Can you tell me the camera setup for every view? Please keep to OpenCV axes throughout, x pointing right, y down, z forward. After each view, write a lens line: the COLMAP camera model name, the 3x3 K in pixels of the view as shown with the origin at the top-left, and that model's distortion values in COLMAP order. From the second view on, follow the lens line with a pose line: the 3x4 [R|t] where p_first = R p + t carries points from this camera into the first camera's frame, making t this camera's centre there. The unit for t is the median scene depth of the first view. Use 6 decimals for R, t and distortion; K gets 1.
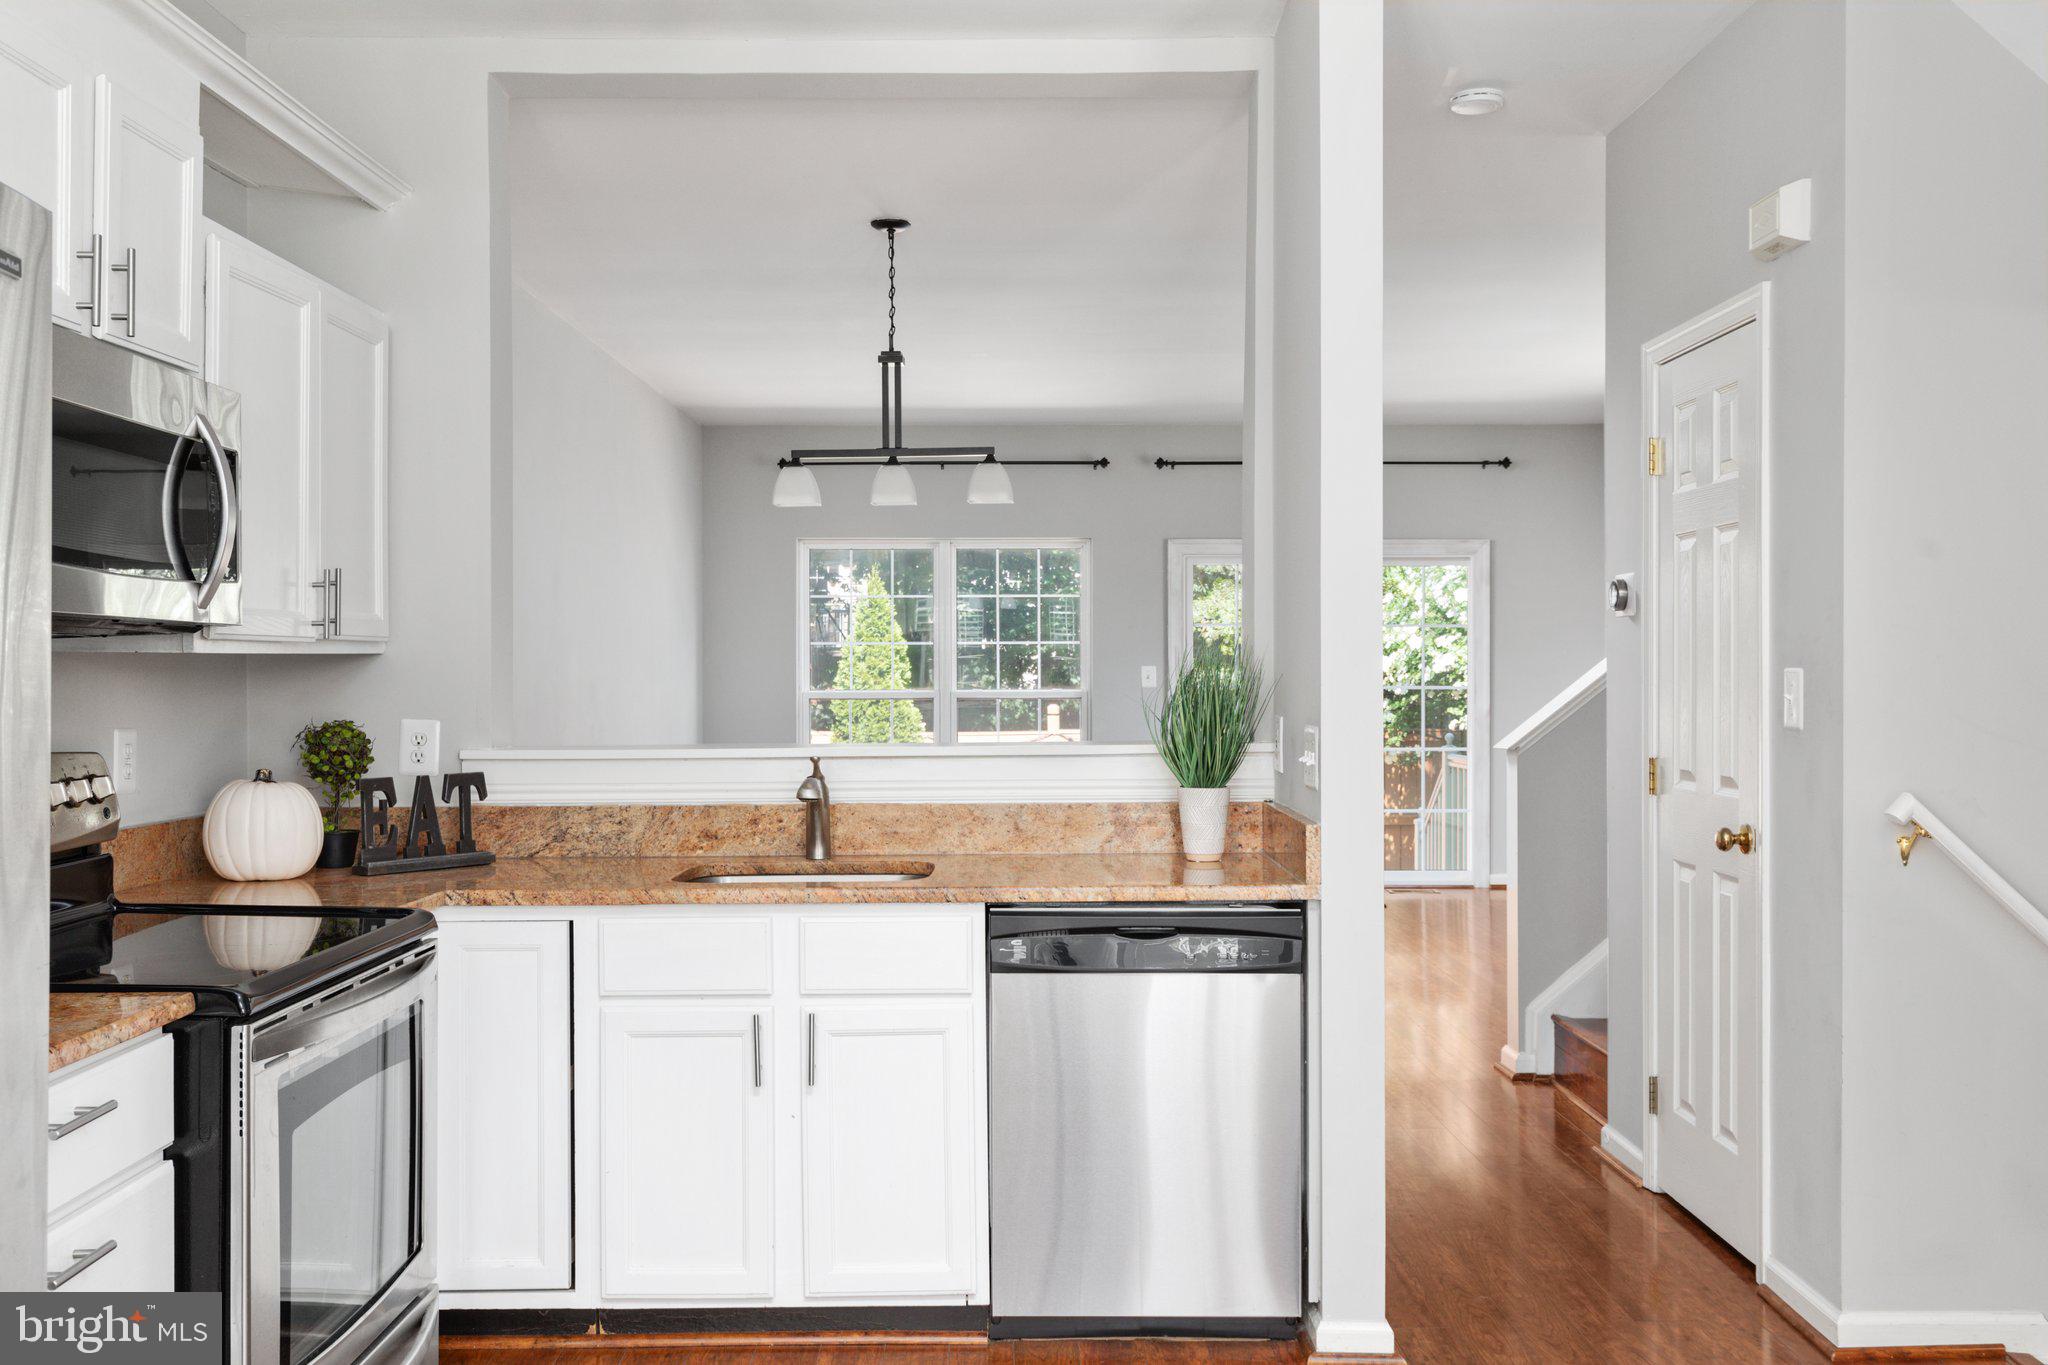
lens RADIAL K [[1809.8, 0, 1028.6], [0, 1809.8, 681.5], [0, 0, 1]] dist [0.005370, 0.002060]
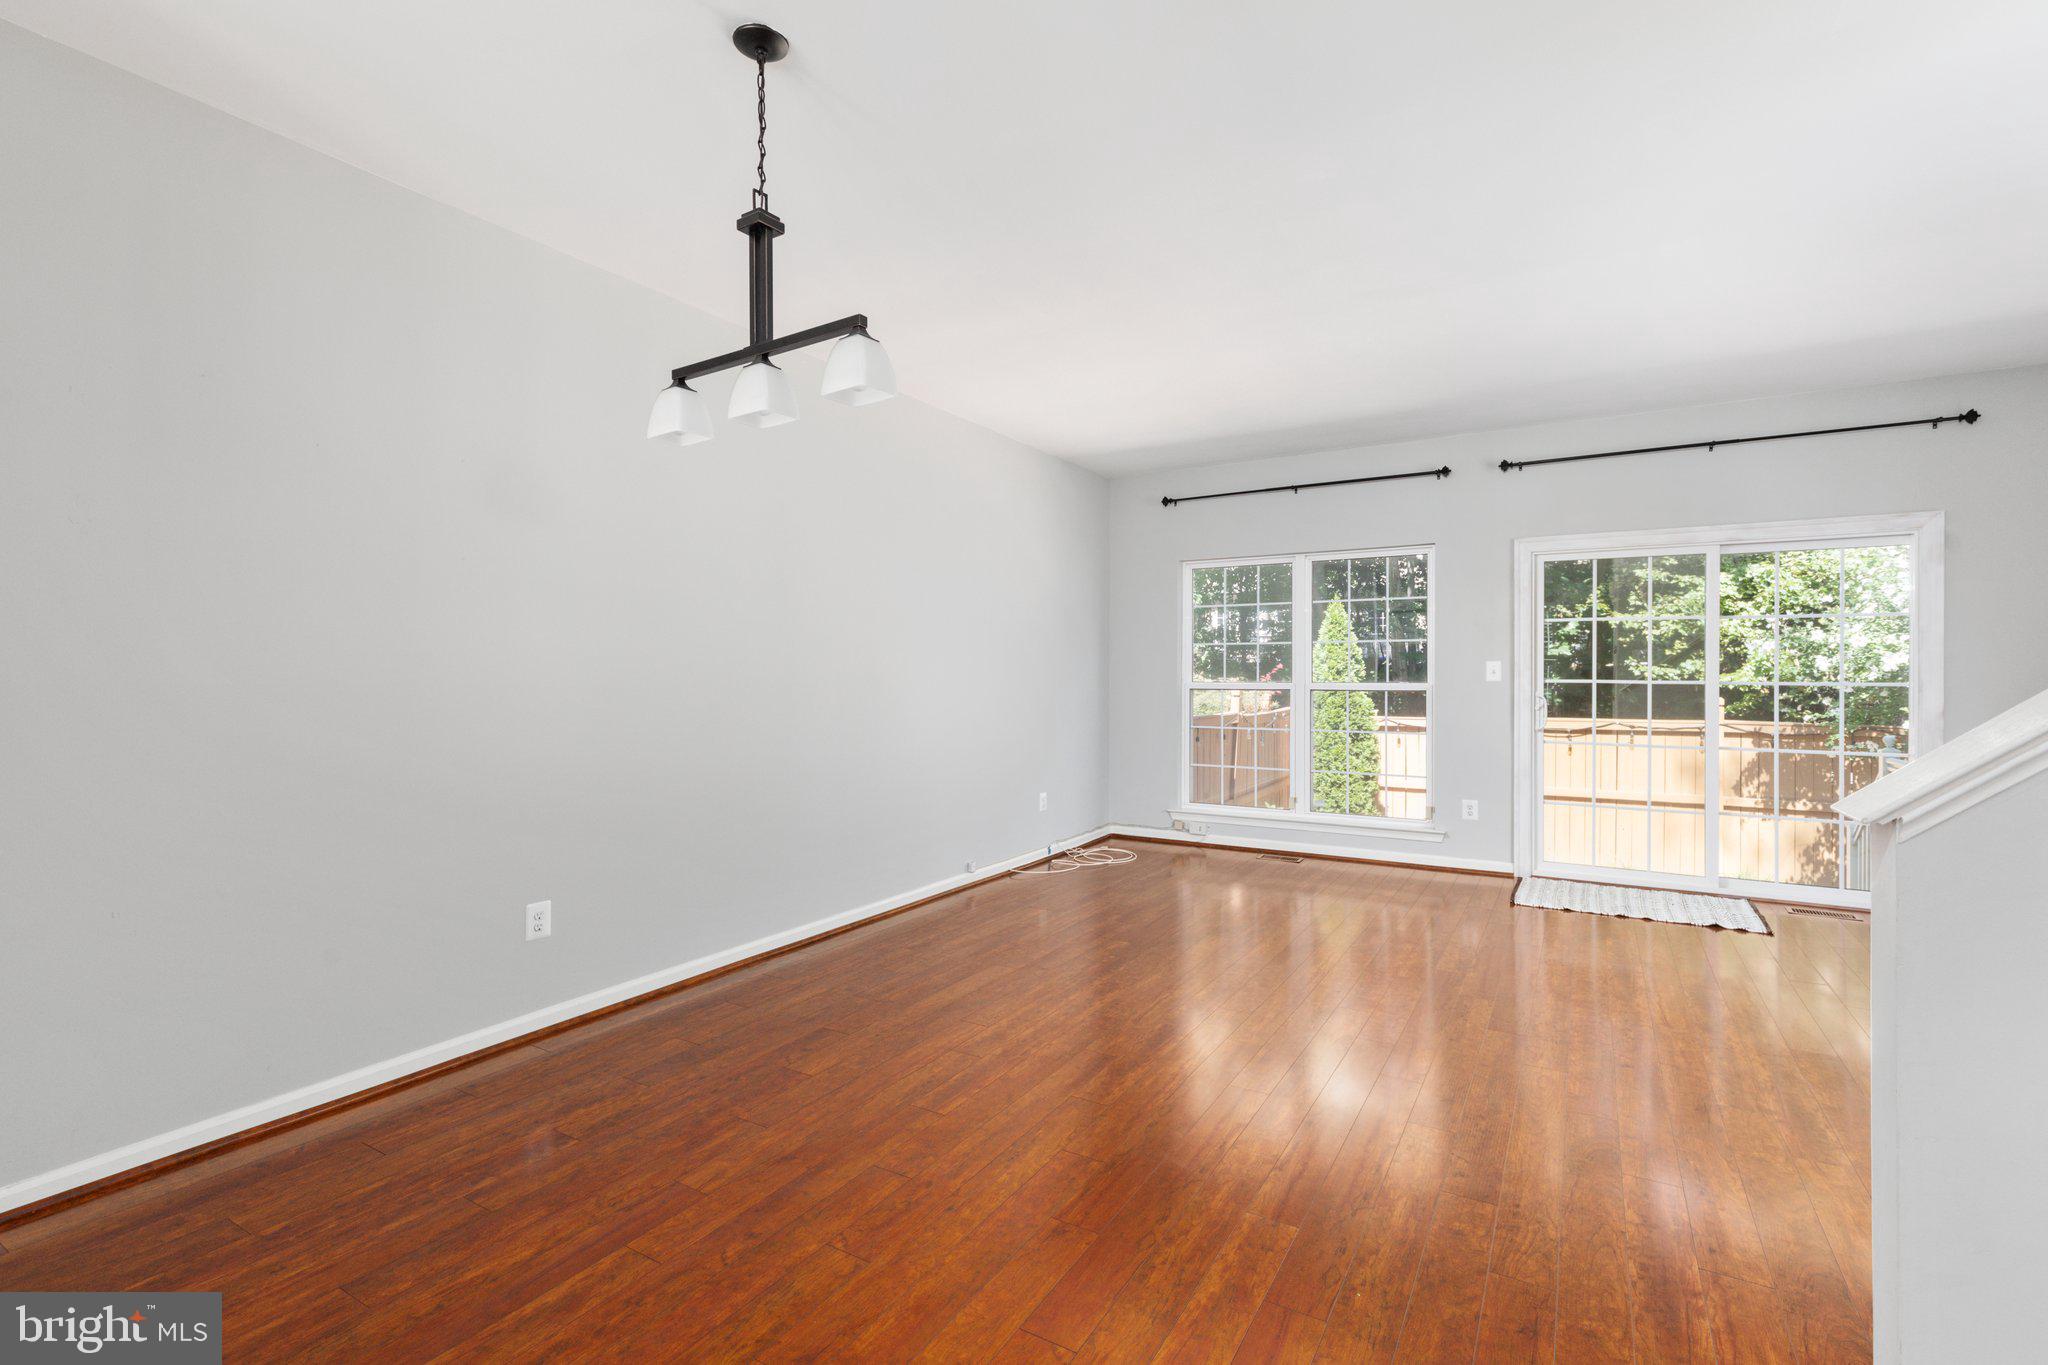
lens RADIAL K [[926.9, 0, 1027.3], [0, 926.9, 667.6], [0, 0, 1]] dist [0.013854, -0.001686]
pose [[0.853595, -0.000712, -0.520937, 0.116676], [-0.007406, 0.999881, -0.013502, 0.004756], [0.520885, 0.015383, 0.853488, 0.401740]]
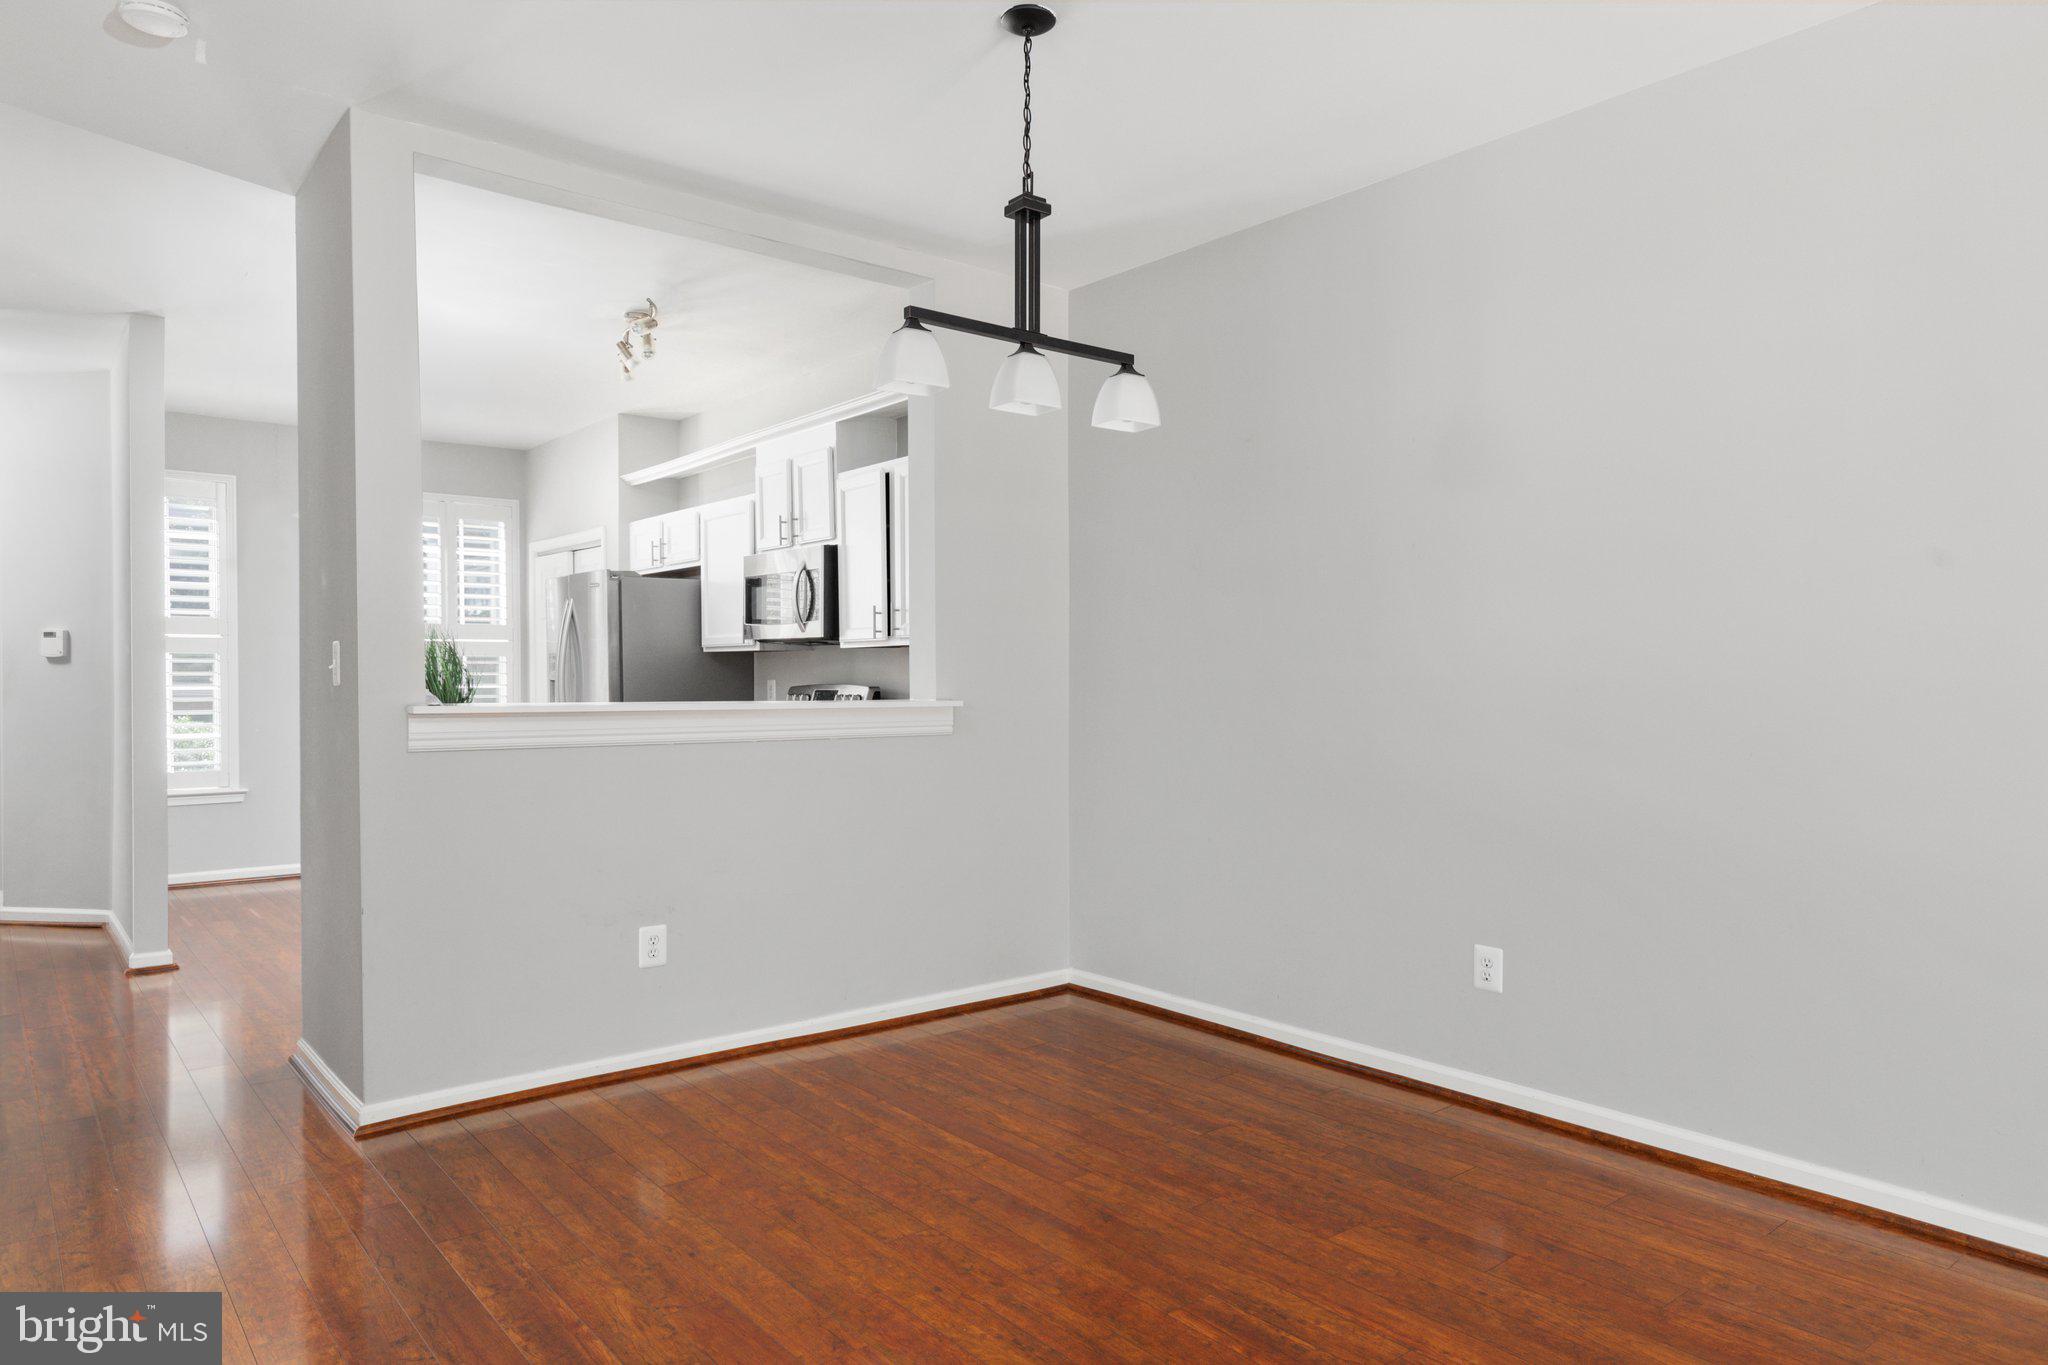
lens RADIAL K [[1286.7, 0, 1050.8], [0, 1286.7, 690.7], [0, 0, 1]] dist [0.004503, 0.000405]
pose [[-0.770476, 0.012706, -0.637342, 0.133300], [-0.002664, 0.999728, 0.023151, 0.001625], [0.637463, 0.019535, -0.770233, 0.765969]]
